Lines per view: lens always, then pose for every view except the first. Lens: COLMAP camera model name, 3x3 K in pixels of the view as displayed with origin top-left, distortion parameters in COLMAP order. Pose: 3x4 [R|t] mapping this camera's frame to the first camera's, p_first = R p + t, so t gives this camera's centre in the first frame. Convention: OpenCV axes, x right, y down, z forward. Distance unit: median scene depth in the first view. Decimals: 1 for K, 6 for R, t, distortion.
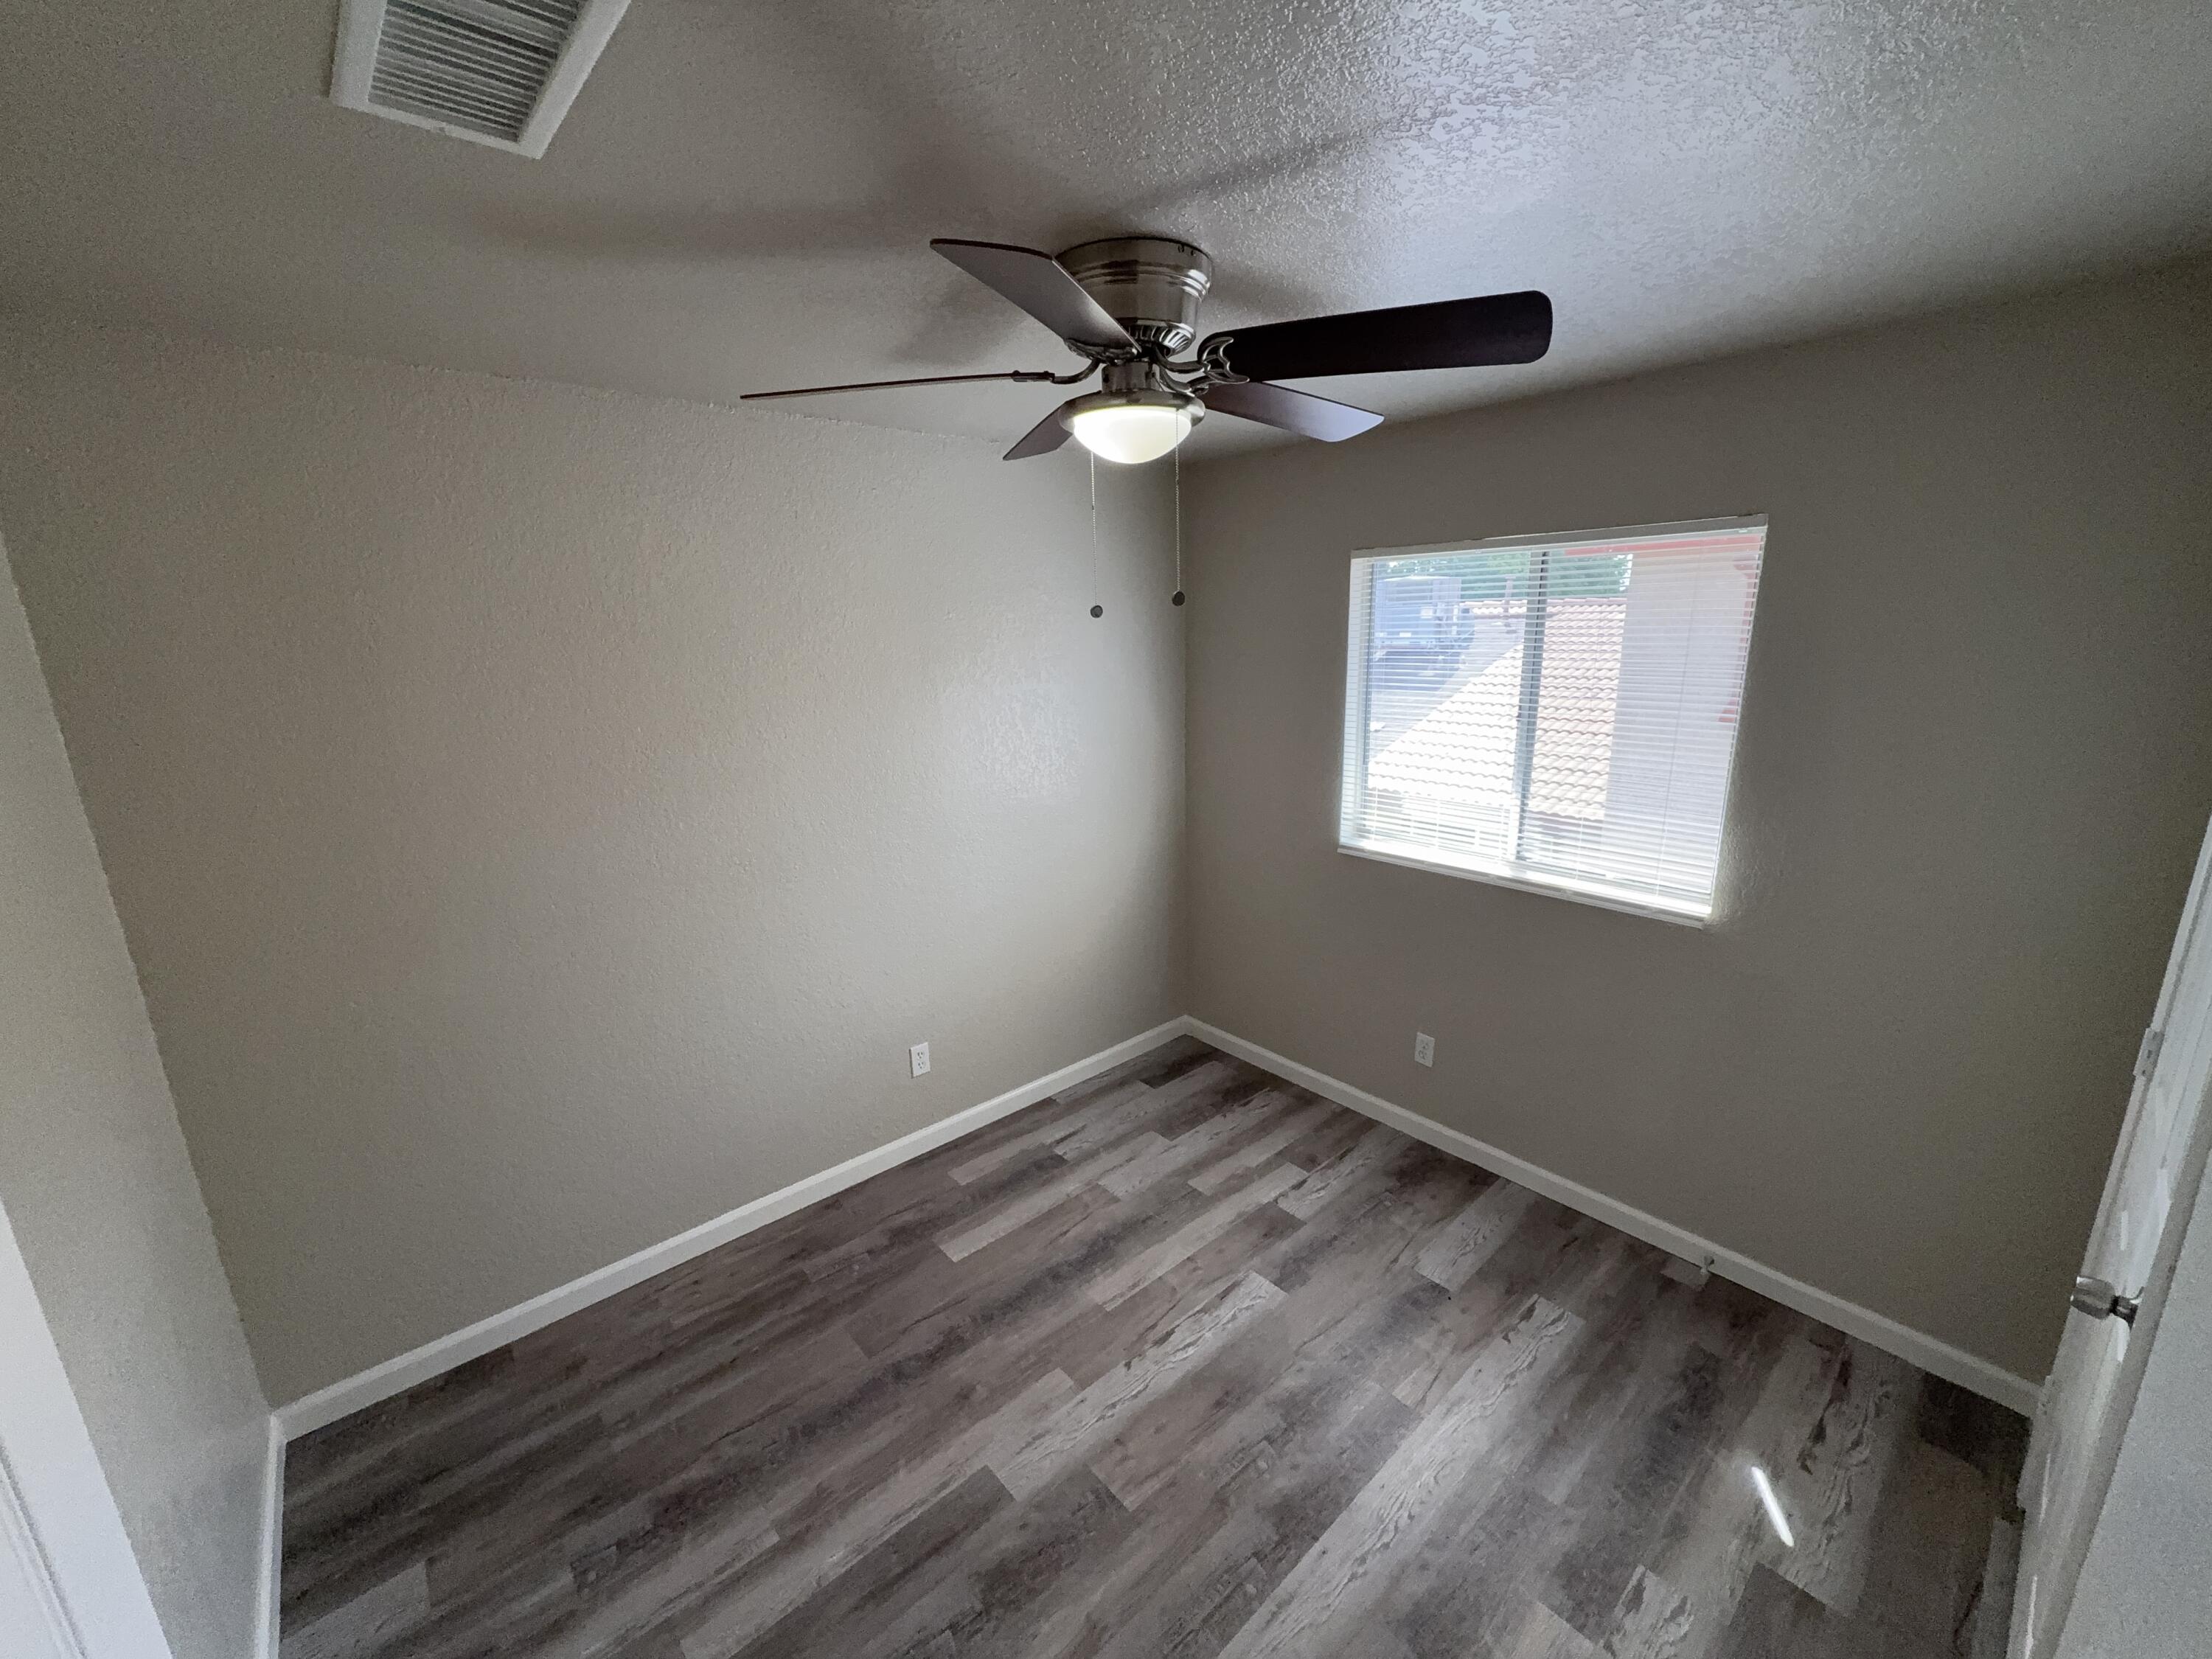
lens RADIAL K [[880.3, 0, 1103.8], [0, 880.3, 836.3], [0, 0, 1]] dist [0.000566, 0.000029]
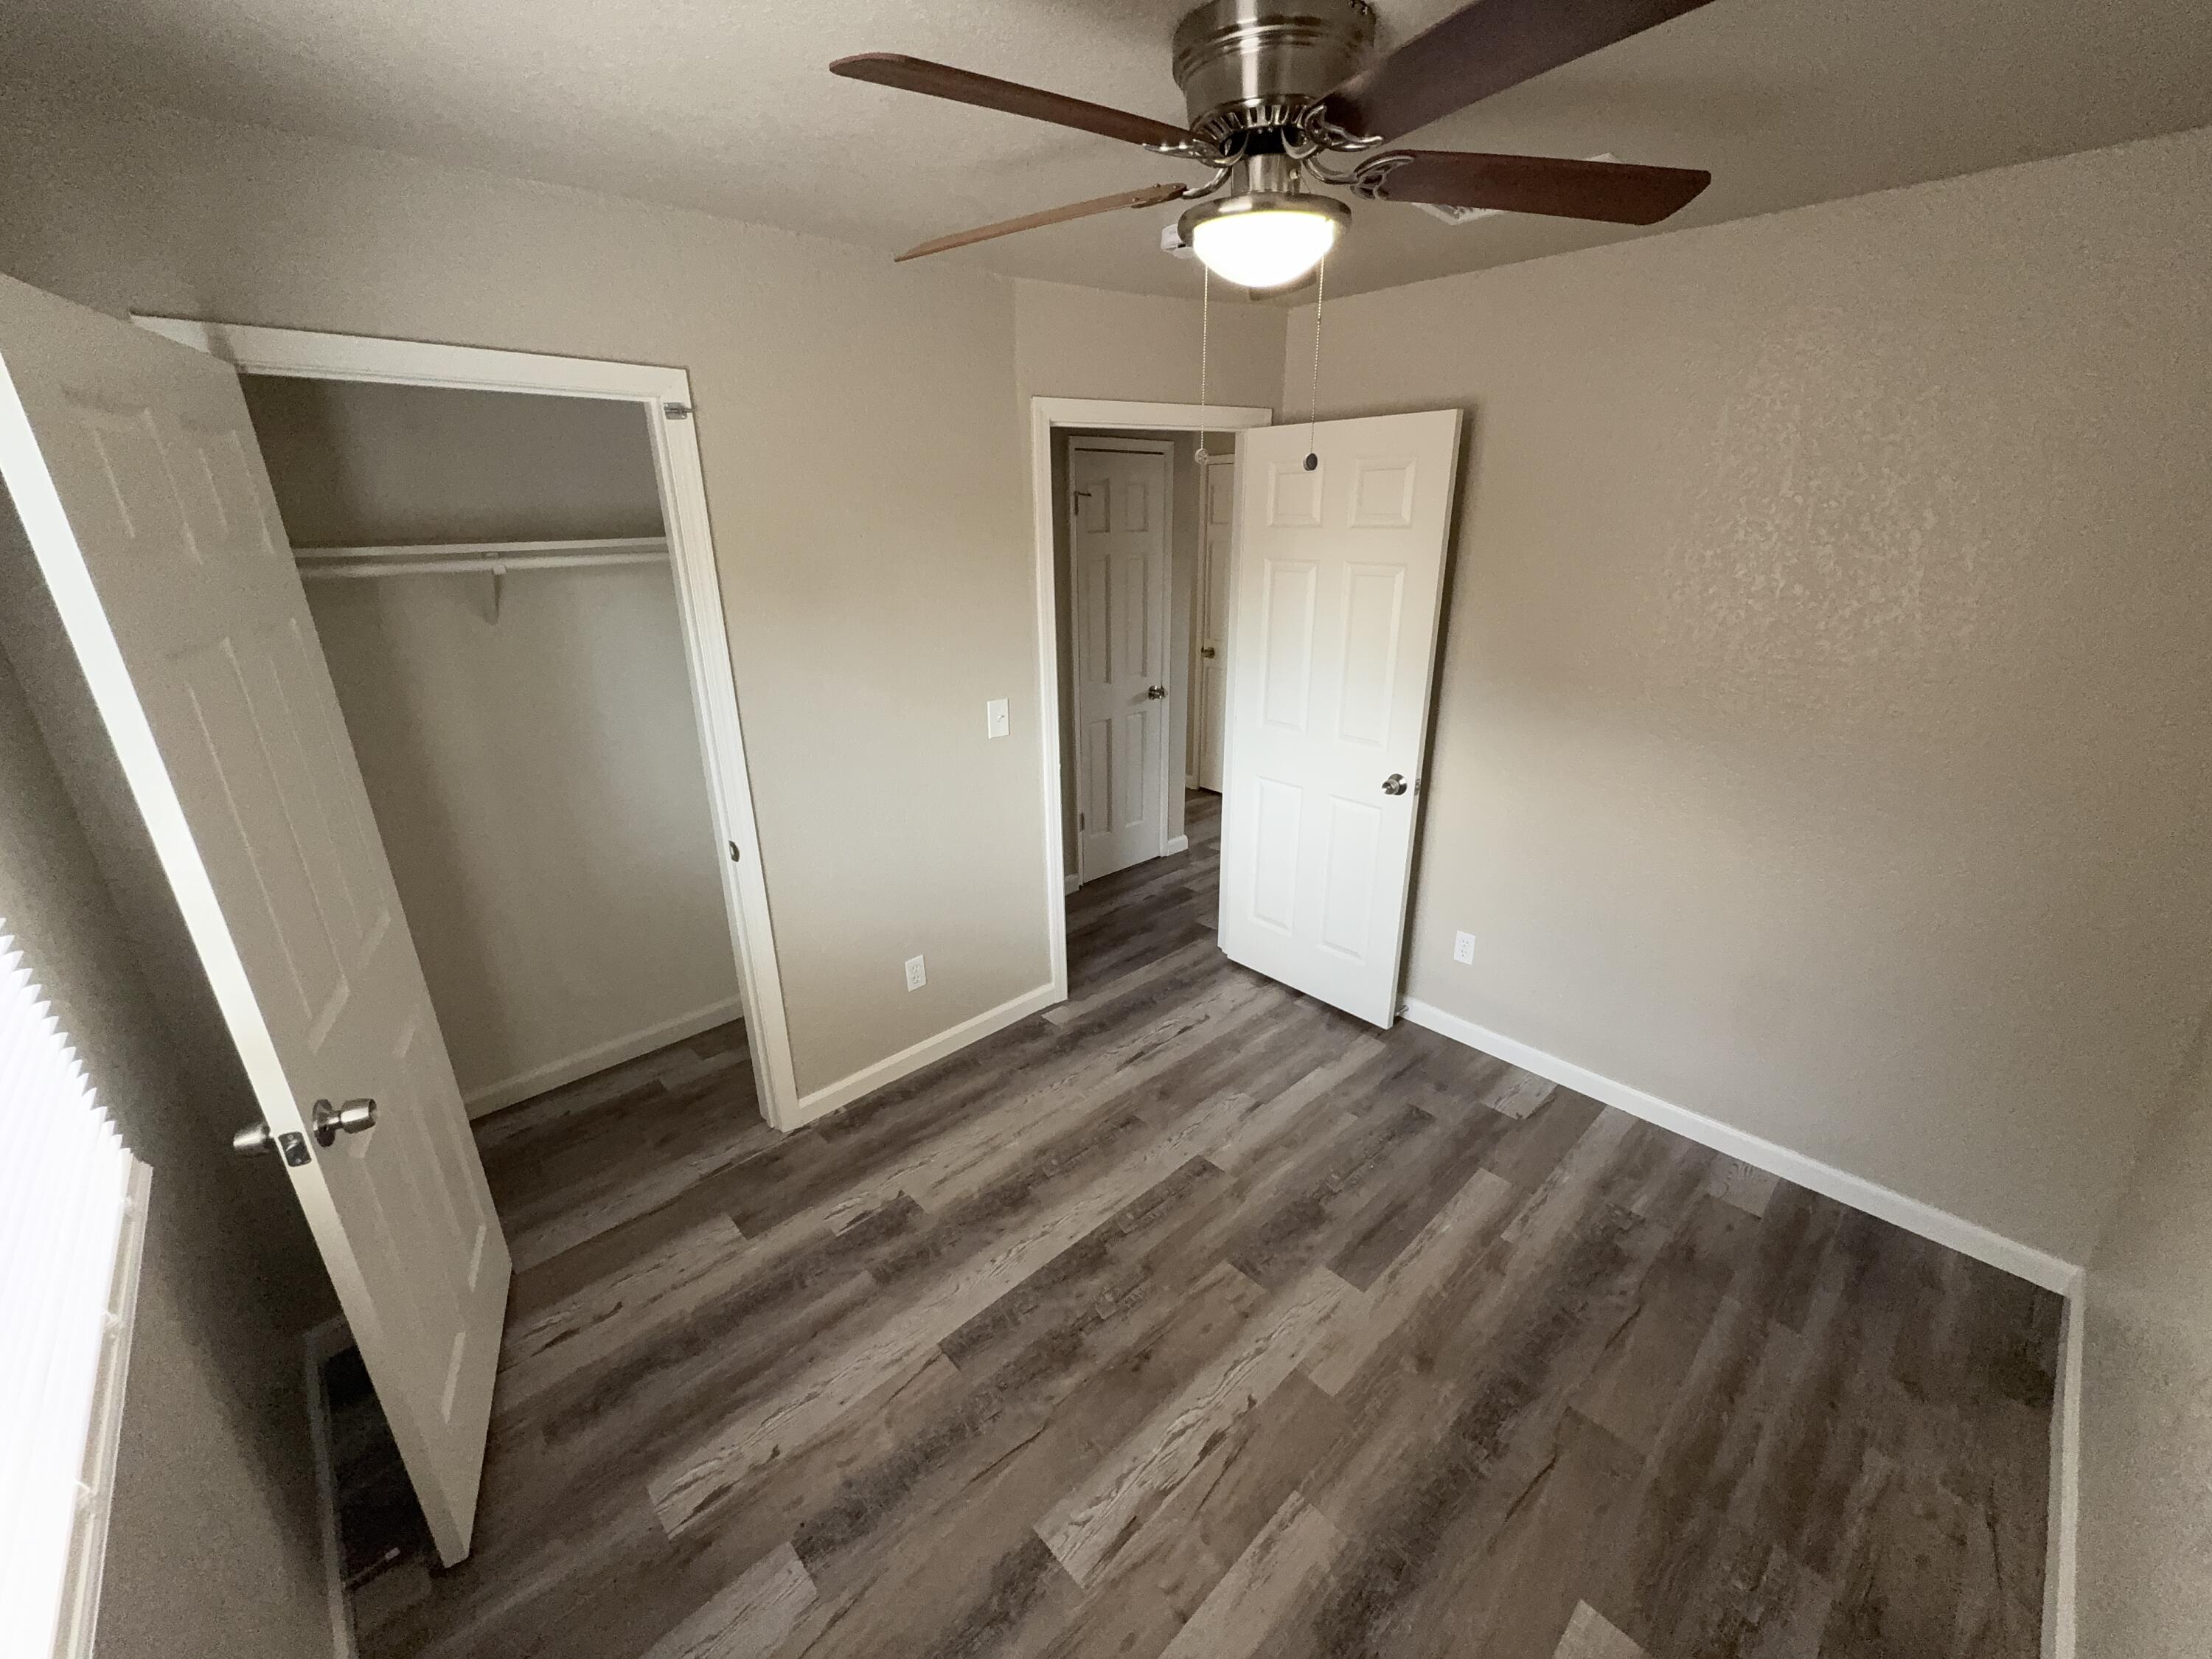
lens RADIAL K [[880.3, 0, 1100.1], [0, 880.3, 828.9], [0, 0, 1]] dist [0.000566, 0.000029]
pose [[-0.998896, 0.042438, -0.020163, 0.171651], [0.024067, 0.830728, 0.556158, -0.336876], [0.040352, 0.555058, -0.830832, 1.438749]]
